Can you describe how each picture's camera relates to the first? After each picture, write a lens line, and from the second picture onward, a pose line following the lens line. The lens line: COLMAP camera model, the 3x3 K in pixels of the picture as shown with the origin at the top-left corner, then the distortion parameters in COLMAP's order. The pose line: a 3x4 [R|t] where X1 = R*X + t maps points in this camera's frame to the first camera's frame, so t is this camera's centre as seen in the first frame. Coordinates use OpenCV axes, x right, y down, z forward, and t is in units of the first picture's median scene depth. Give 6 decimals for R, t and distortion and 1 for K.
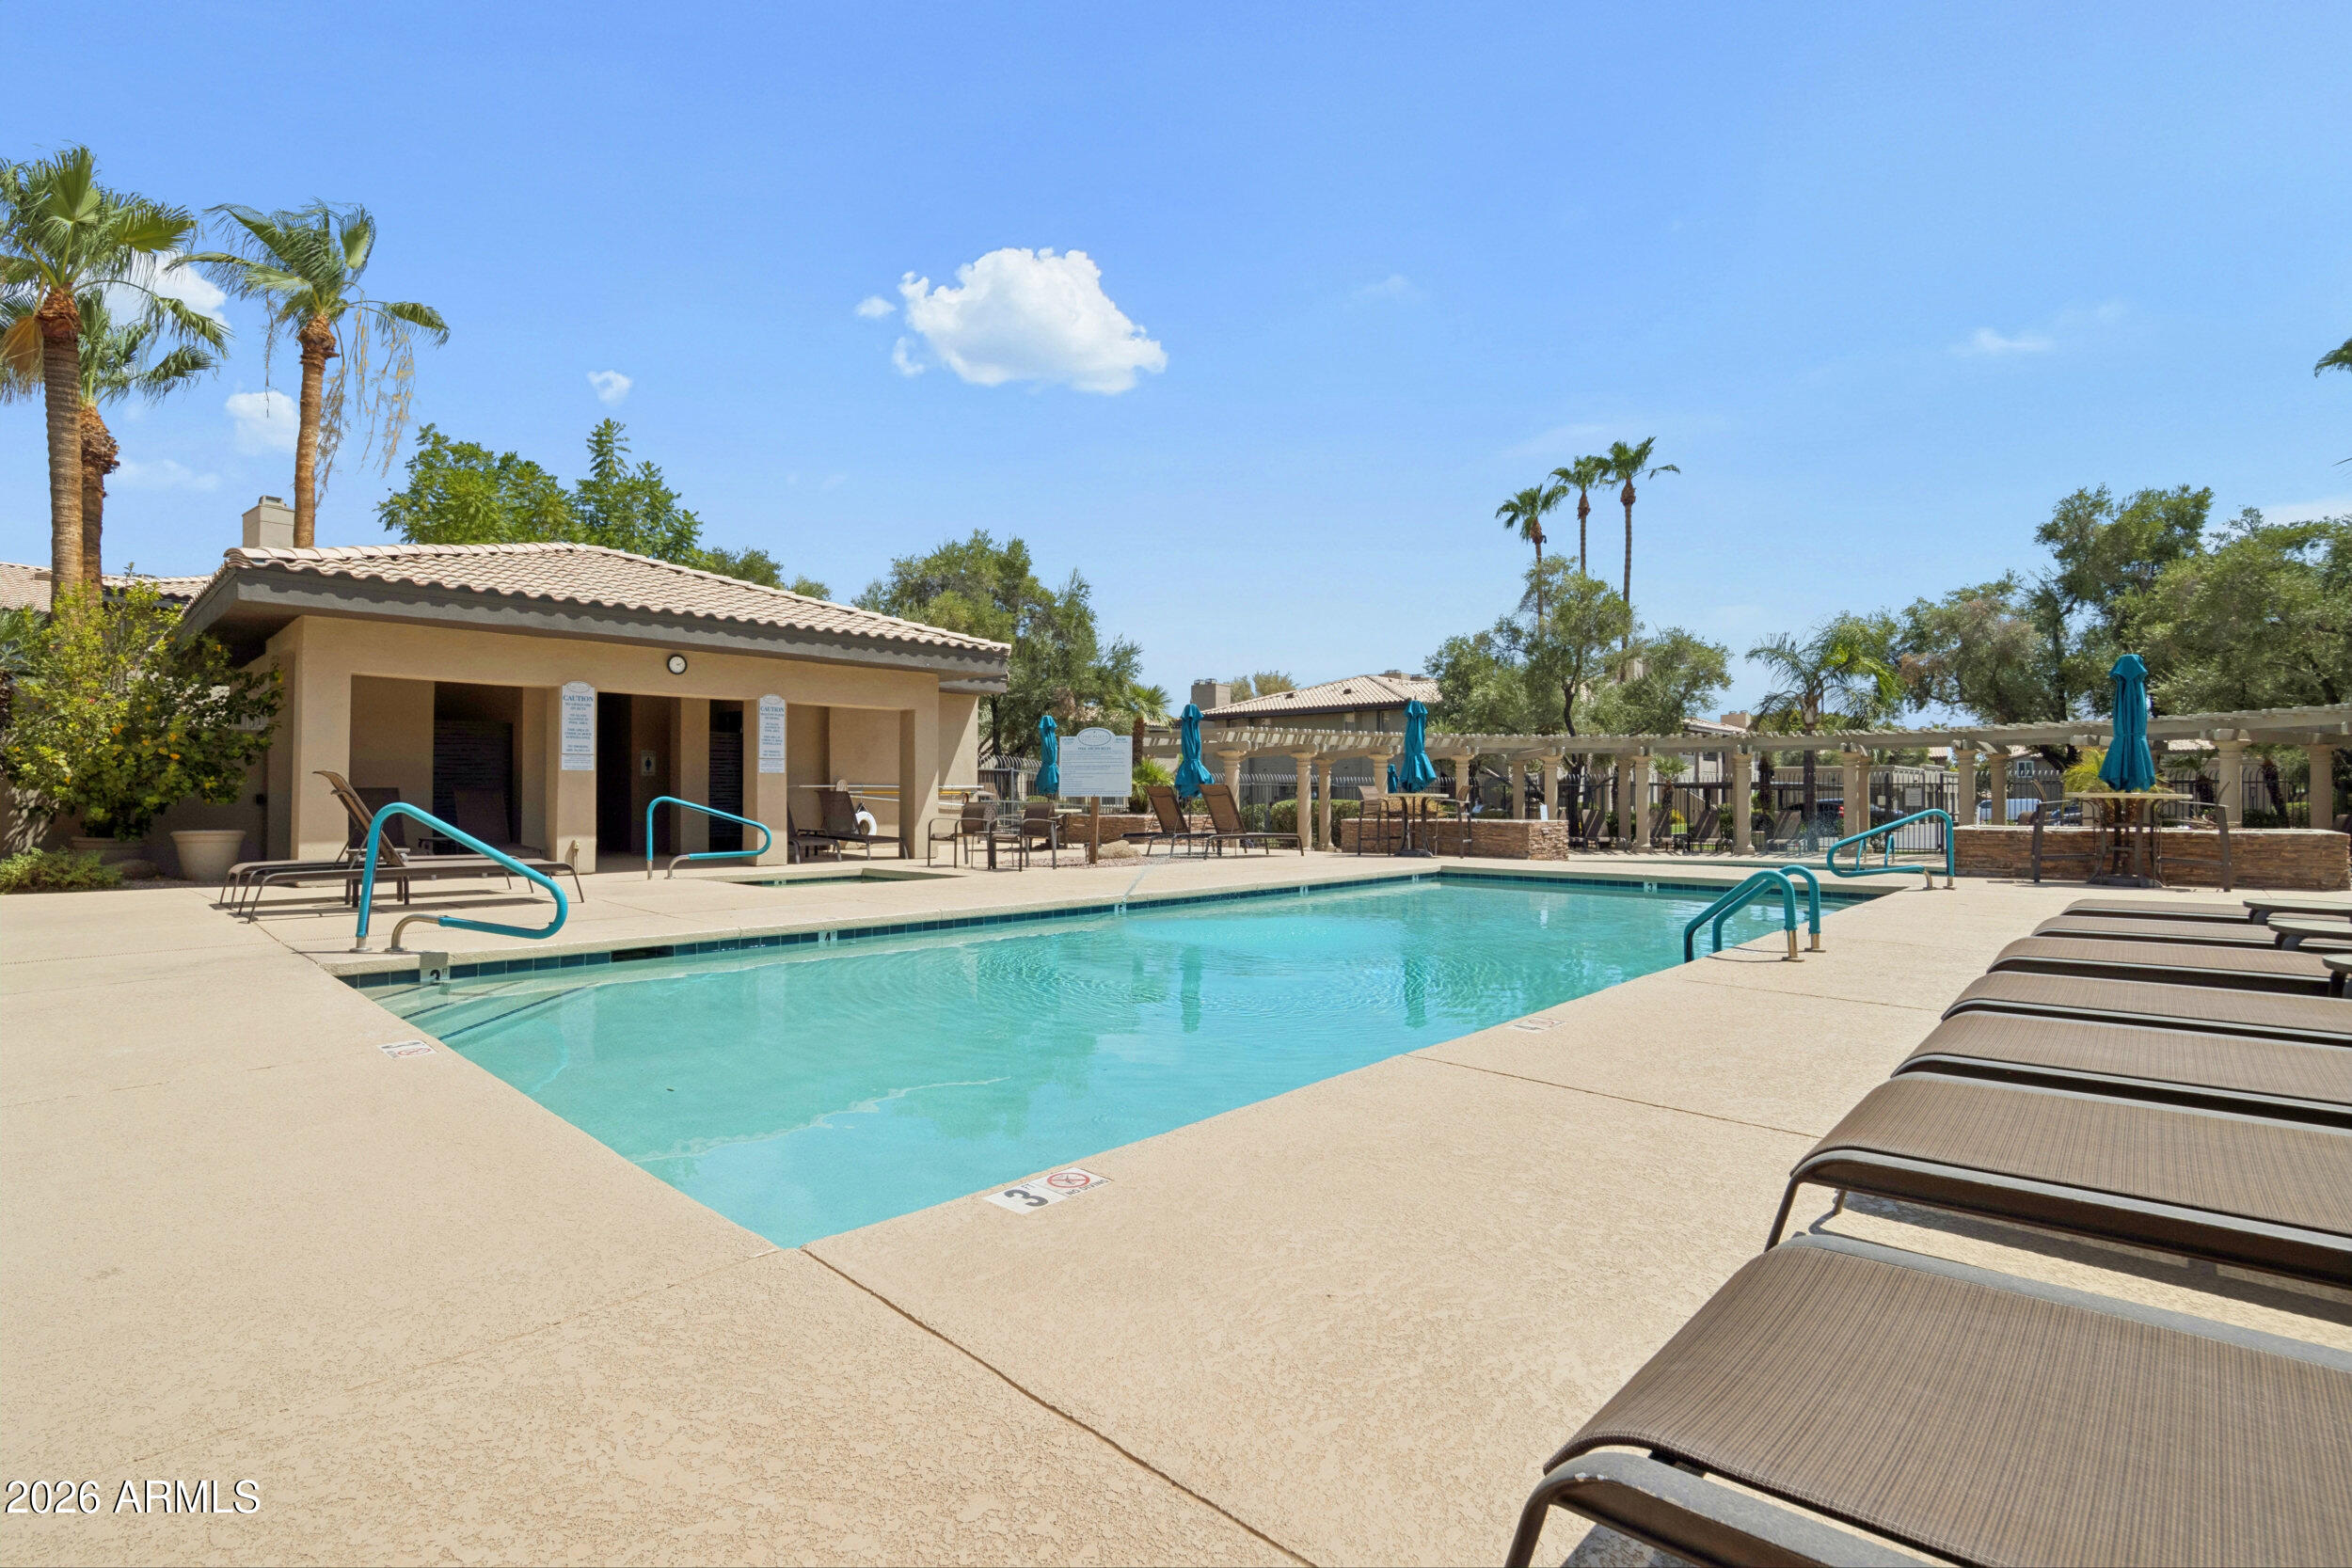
lens RADIAL K [[1108.1, 0, 1174.9], [0, 1108.1, 789.7], [0, 0, 1]] dist [-0.026155, -0.000340]
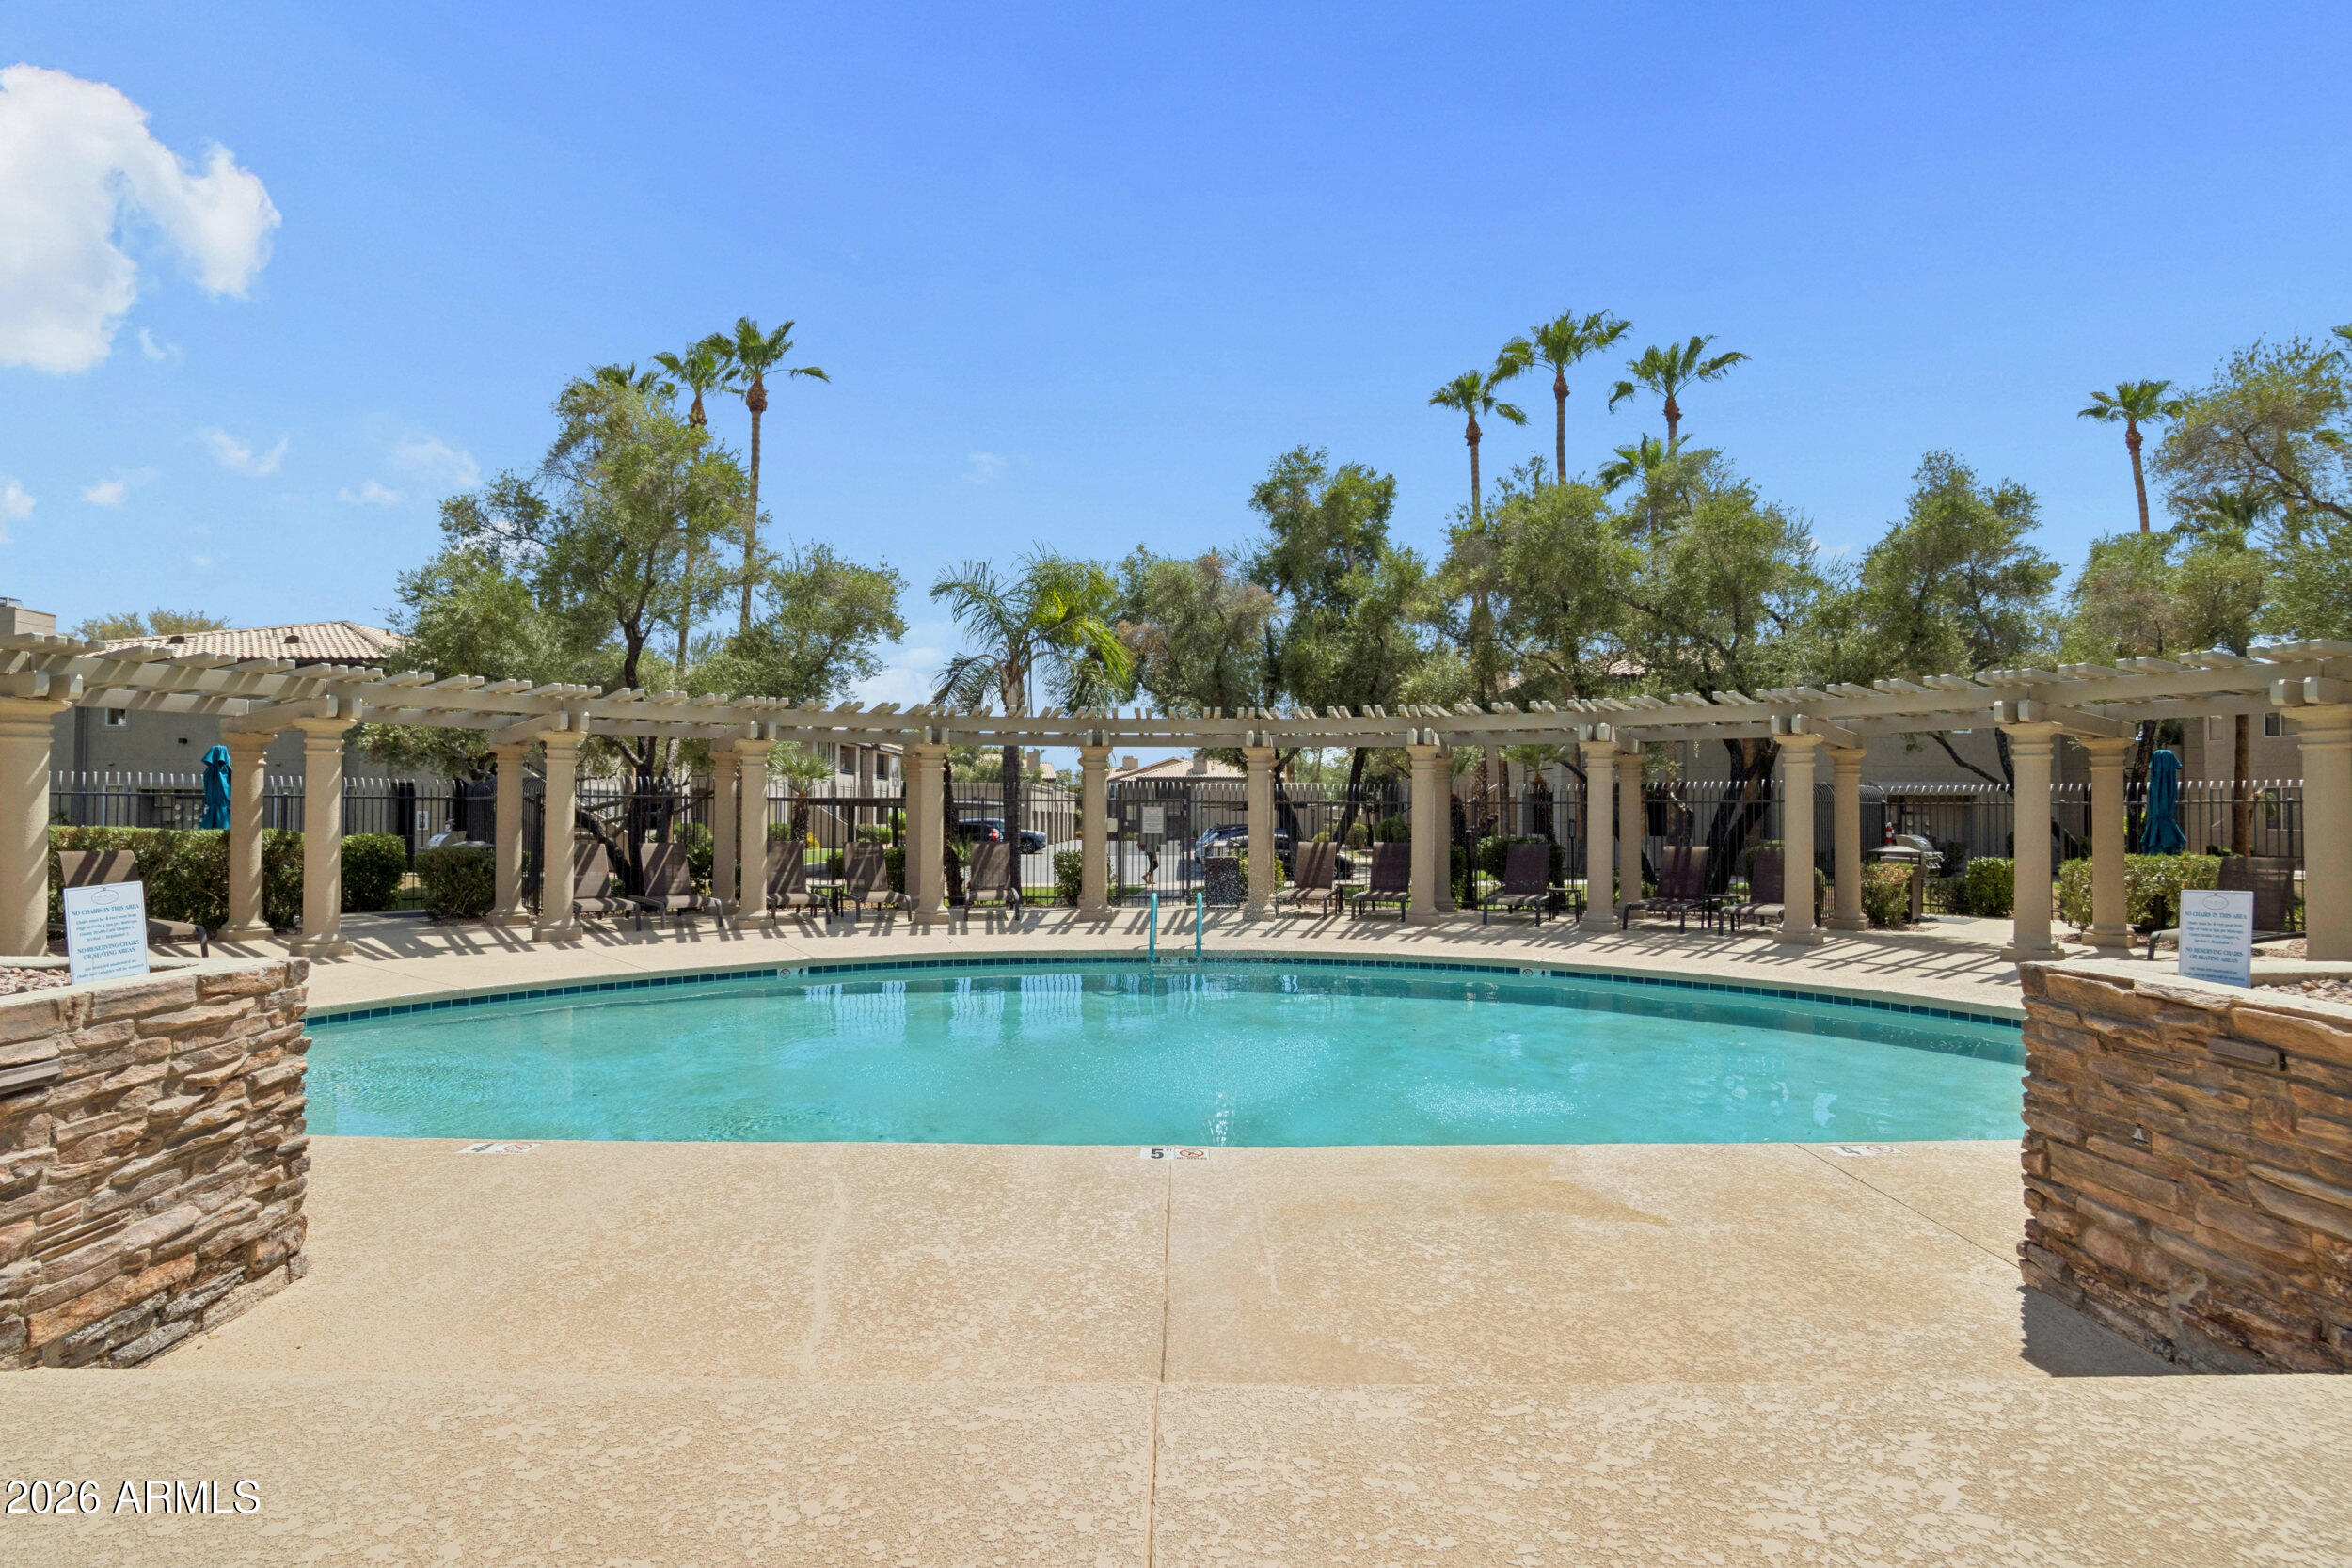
lens RADIAL K [[1108.1, 0, 1174.9], [0, 1108.1, 789.7], [0, 0, 1]] dist [-0.026155, -0.000340]
pose [[0.733580, 0.020086, 0.679306, 0.192476], [-0.010598, 0.999780, -0.018118, -0.000264], [-0.679520, 0.006092, 0.733632, 0.430788]]
